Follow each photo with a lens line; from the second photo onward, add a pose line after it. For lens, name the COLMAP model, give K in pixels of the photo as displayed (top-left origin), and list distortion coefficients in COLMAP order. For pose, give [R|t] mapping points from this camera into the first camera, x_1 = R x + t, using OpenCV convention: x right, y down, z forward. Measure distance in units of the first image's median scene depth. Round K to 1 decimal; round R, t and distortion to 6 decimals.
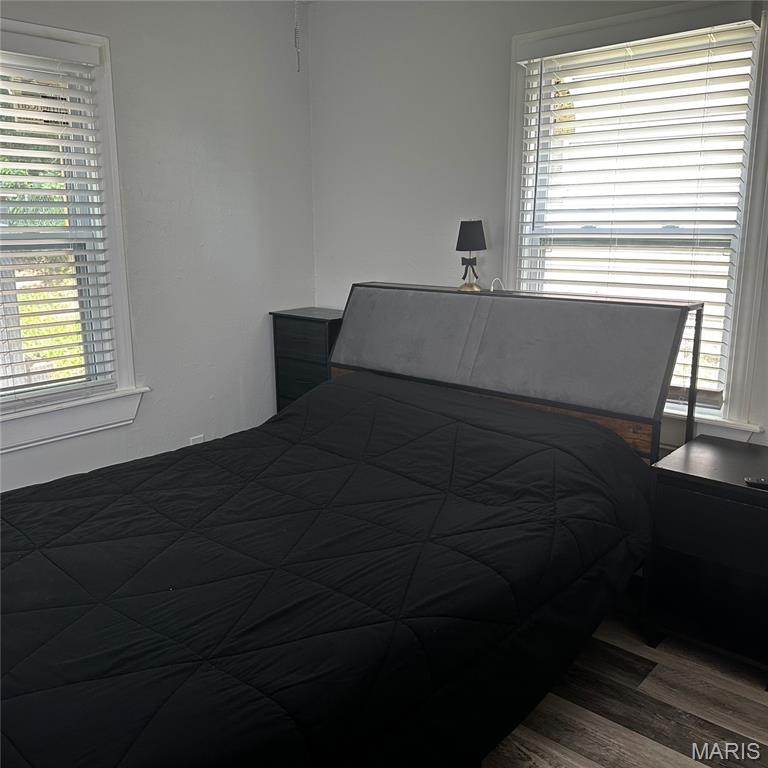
lens RADIAL K [[722.0, 0, 384.0], [0, 722.0, 384.0], [0, 0, 1]] dist [0.081586, -0.149968]
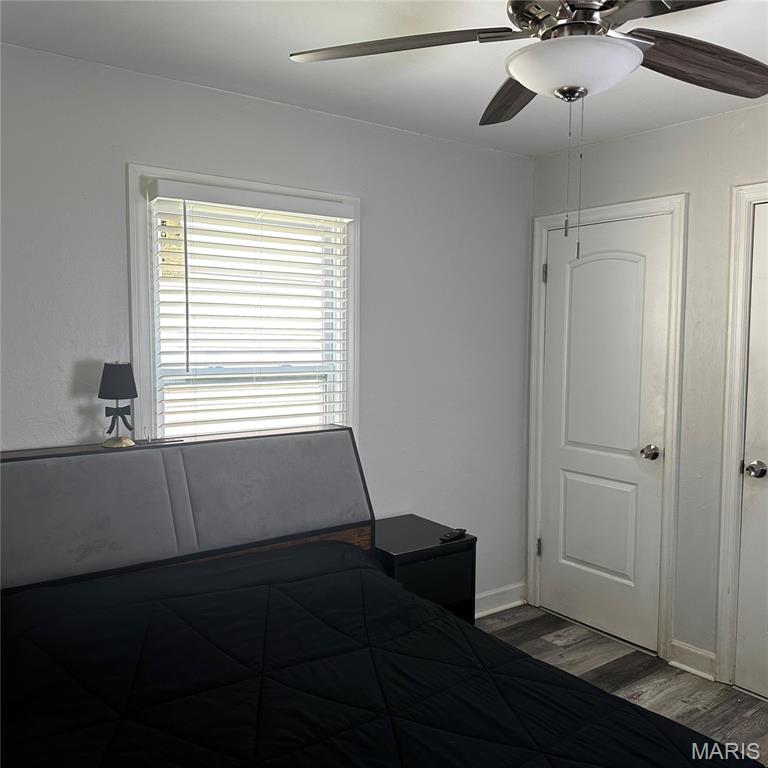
lens RADIAL K [[722.0, 0, 384.0], [0, 722.0, 384.0], [0, 0, 1]] dist [0.081586, -0.149968]
pose [[0.179746, -0.045317, 0.982669, -0.642151], [0.219893, 0.975512, 0.004765, -0.139161], [-0.958821, 0.215225, 0.185309, 0.563959]]
